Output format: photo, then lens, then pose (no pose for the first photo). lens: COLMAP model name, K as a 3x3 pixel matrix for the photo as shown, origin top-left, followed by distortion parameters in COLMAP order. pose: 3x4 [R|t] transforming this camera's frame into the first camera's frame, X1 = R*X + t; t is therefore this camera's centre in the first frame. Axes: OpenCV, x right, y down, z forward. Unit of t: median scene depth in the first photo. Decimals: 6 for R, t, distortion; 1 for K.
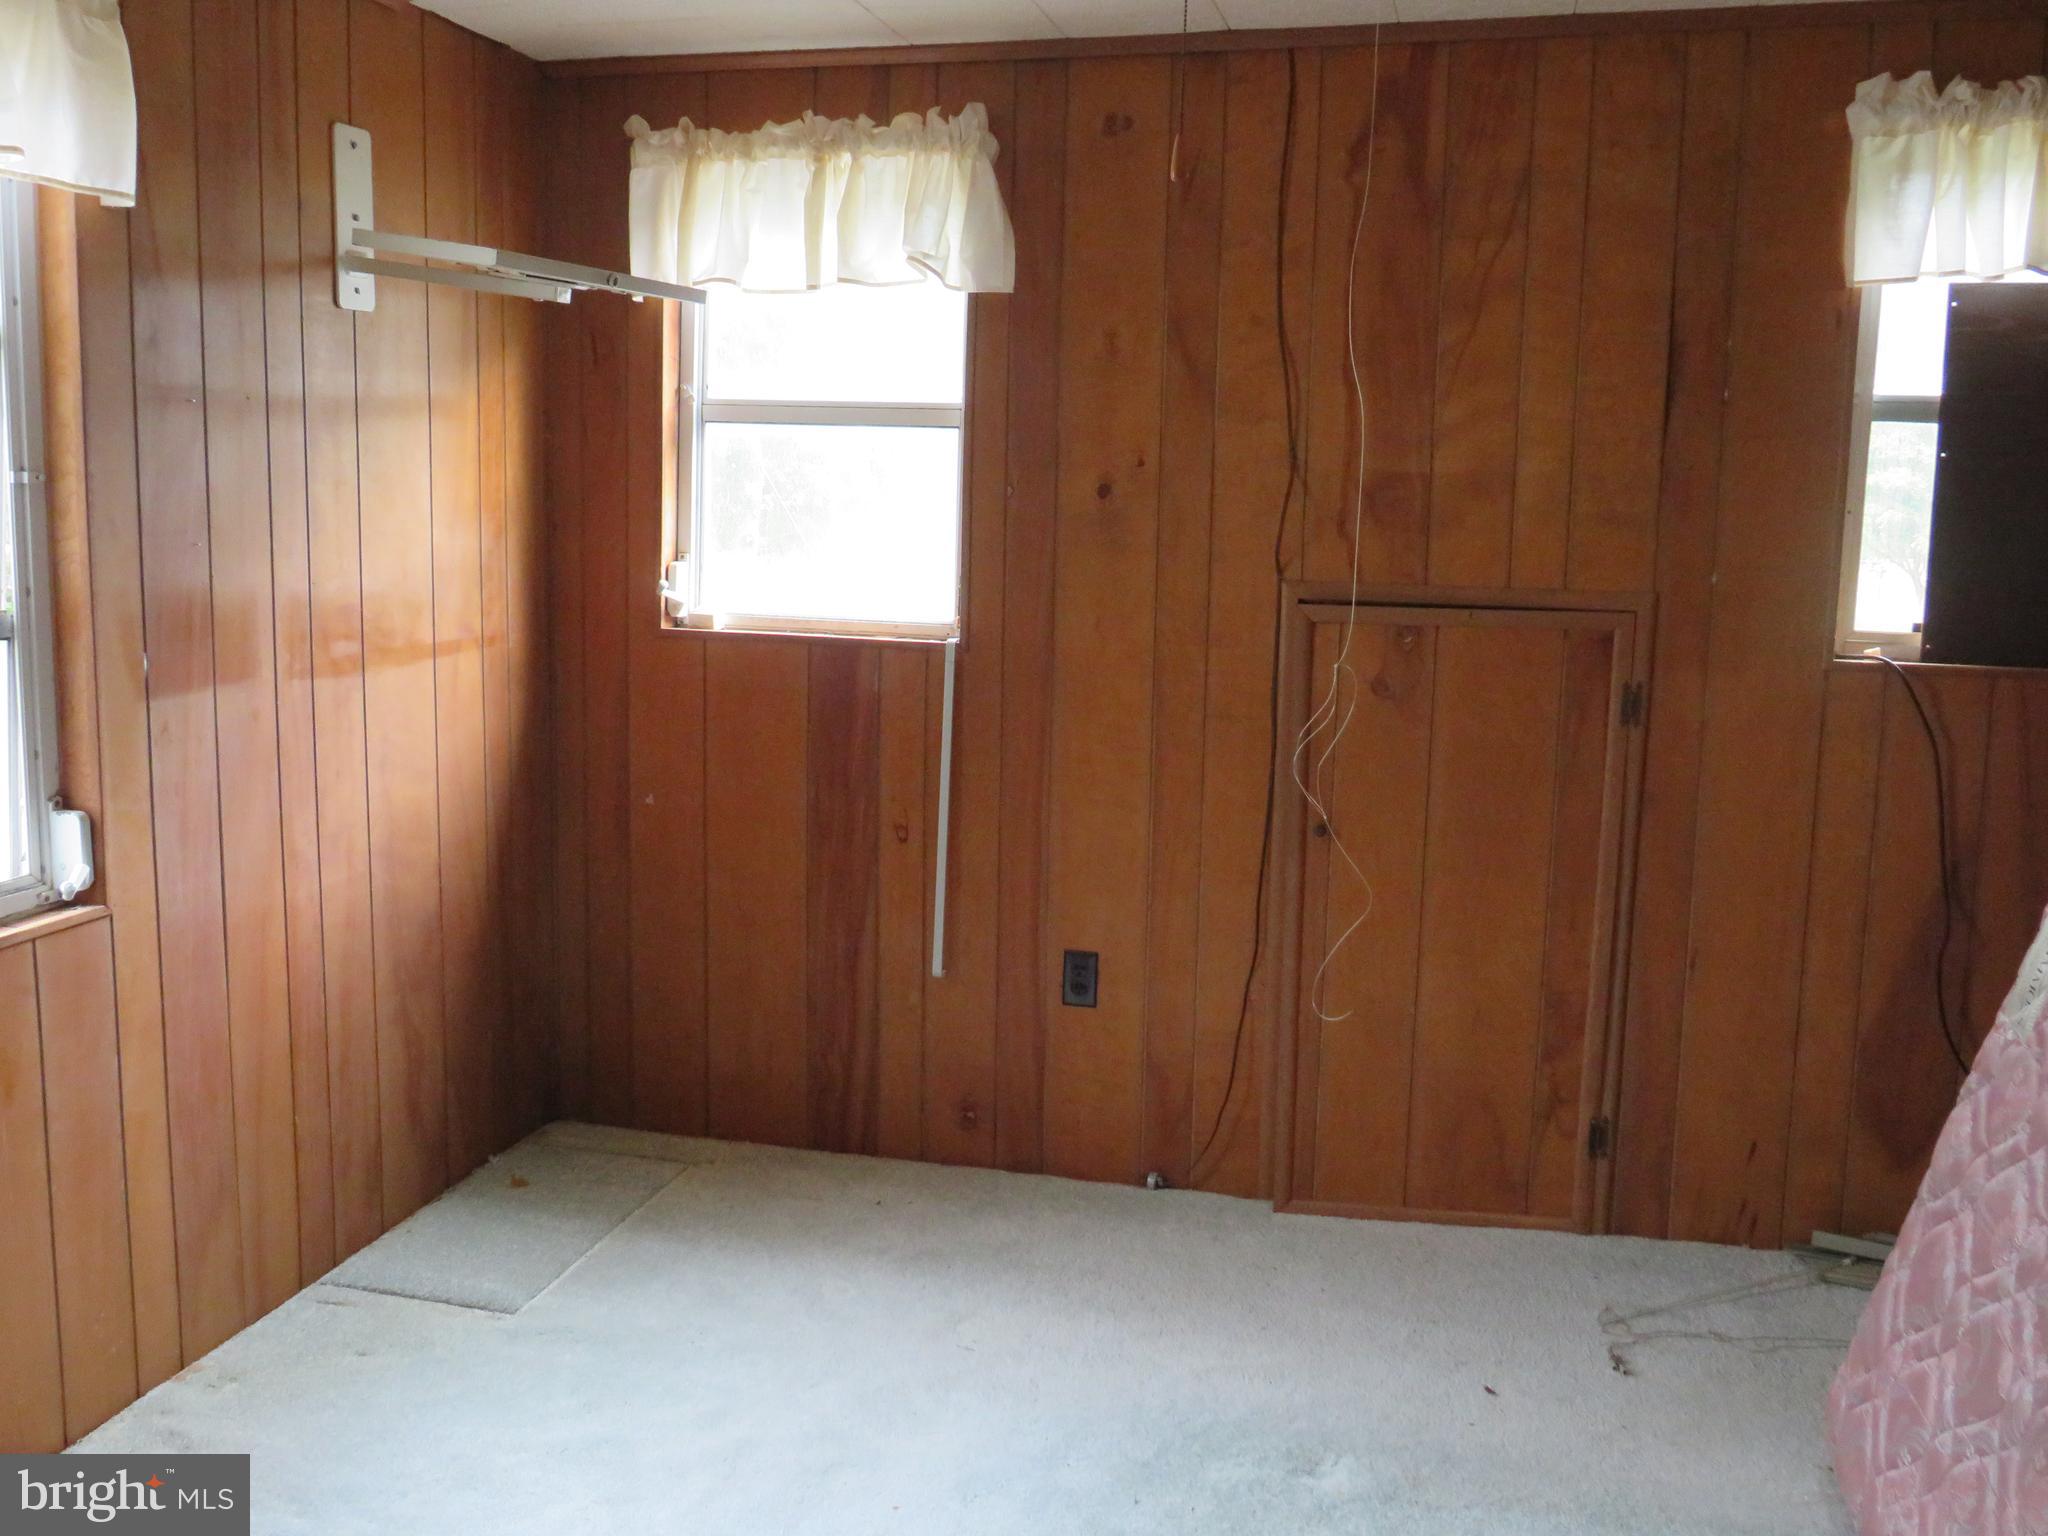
lens RADIAL K [[1842.4, 0, 1023.9], [0, 1842.4, 738.2], [0, 0, 1]] dist [-0.044256, 0.011221]
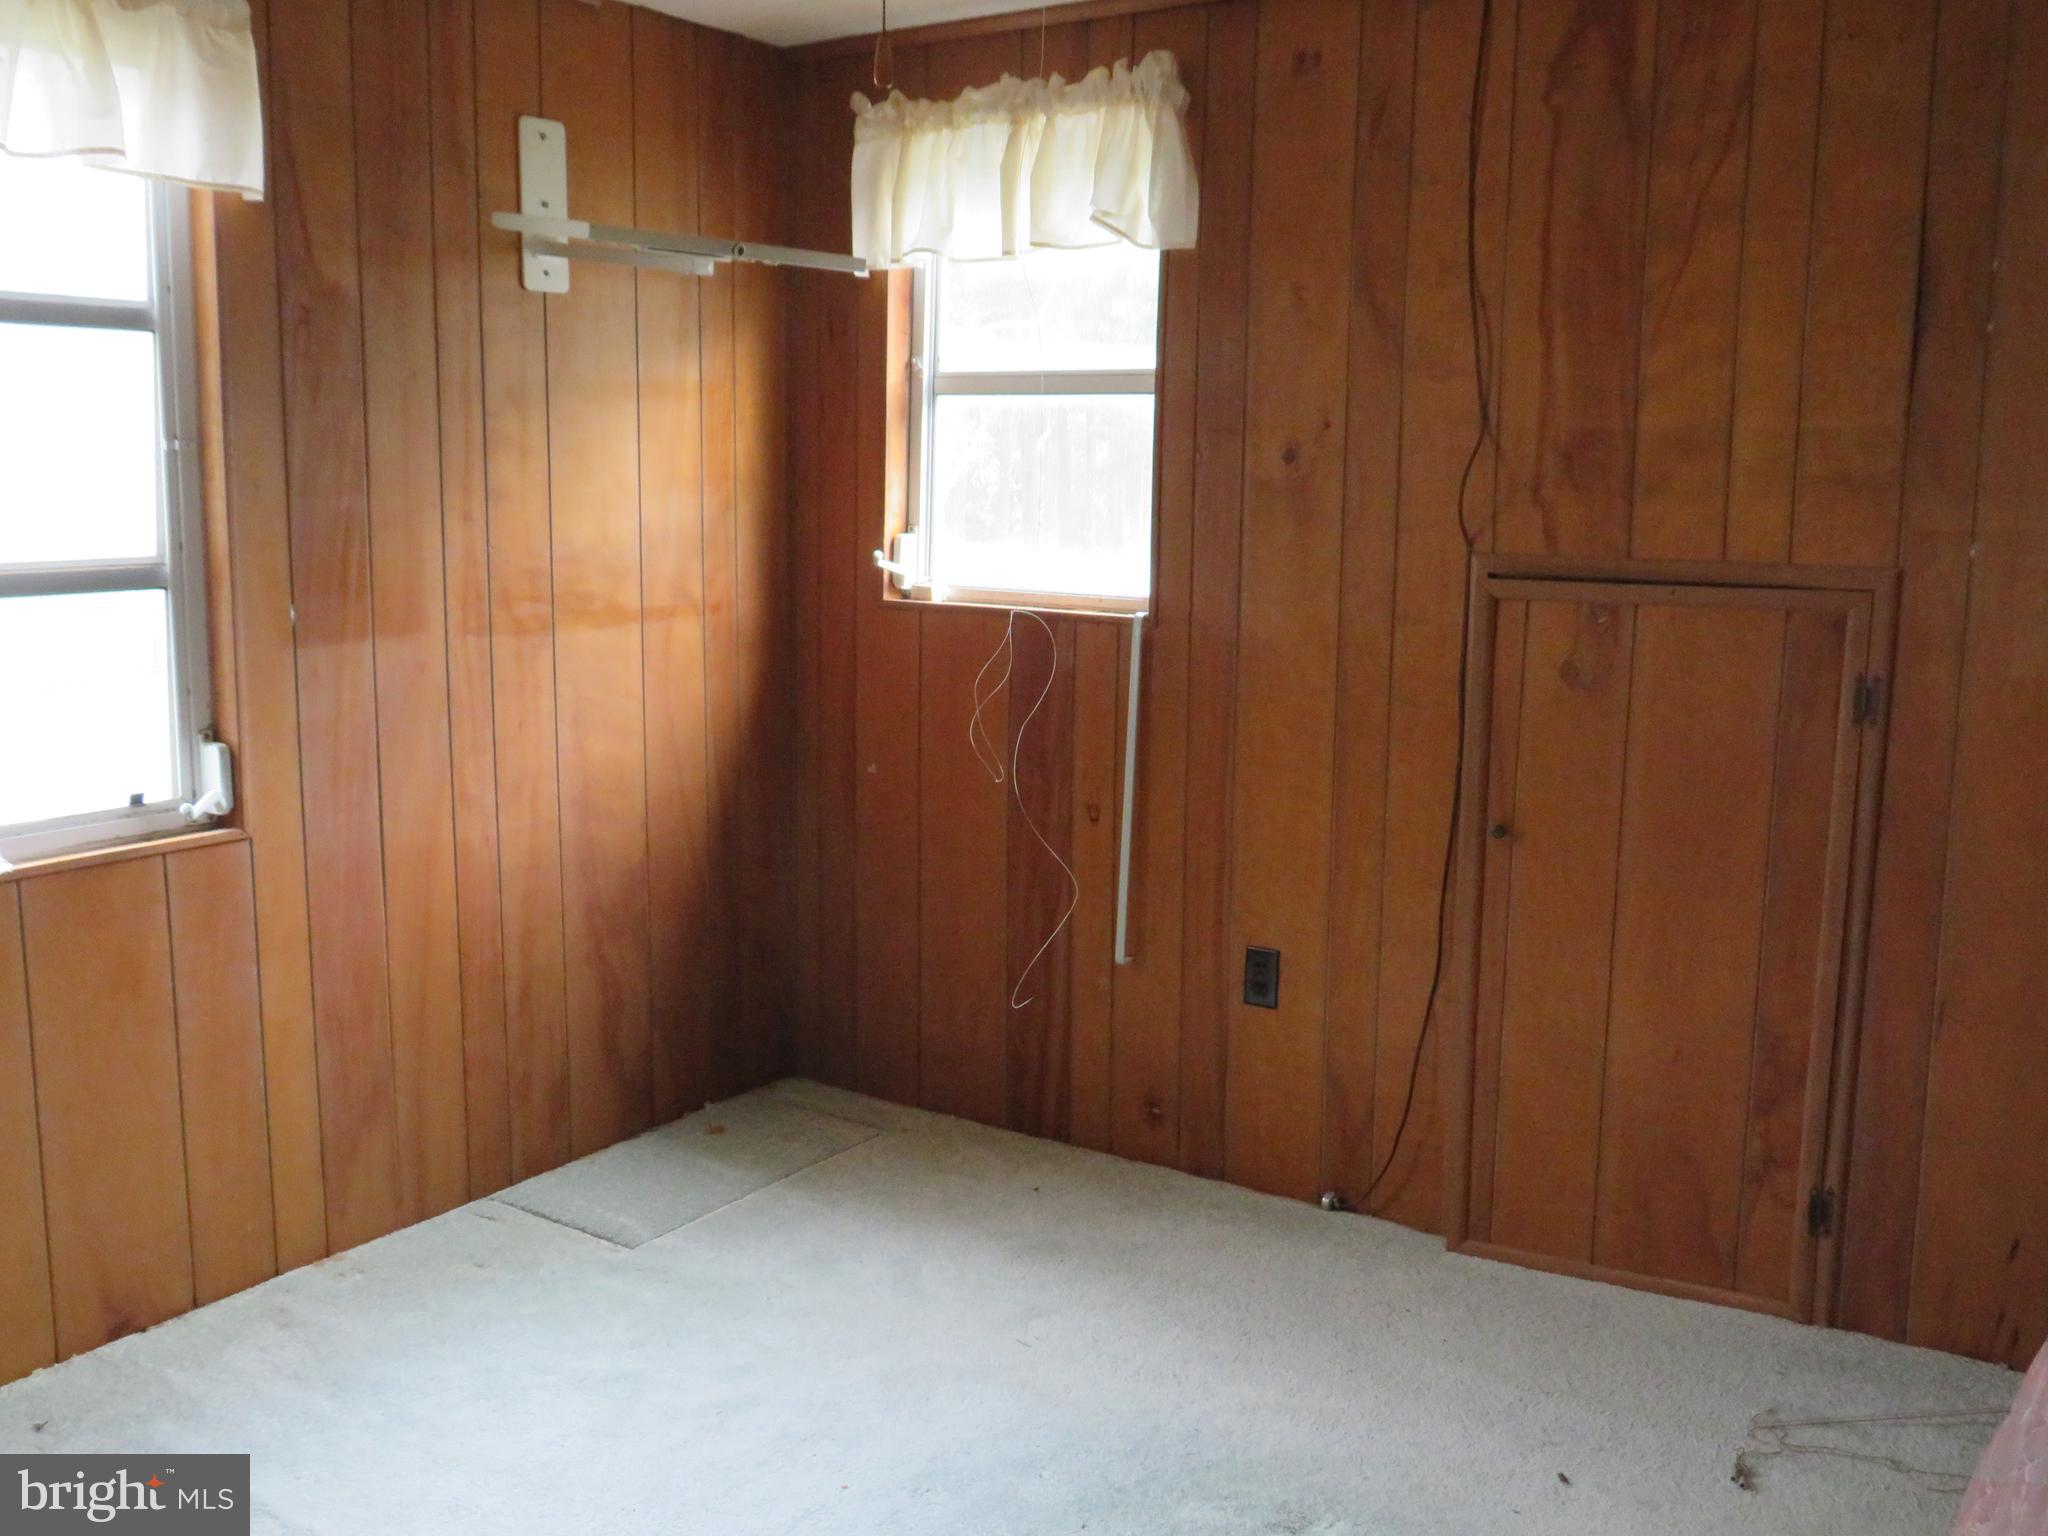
lens RADIAL K [[1842.4, 0, 1023.9], [0, 1842.4, 738.2], [0, 0, 1]] dist [-0.044256, 0.011221]
pose [[0.941442, 0.038243, -0.335000, 0.239389], [-0.038396, 0.999244, 0.006166, 0.008070], [0.334983, 0.007058, 0.942198, 0.078991]]
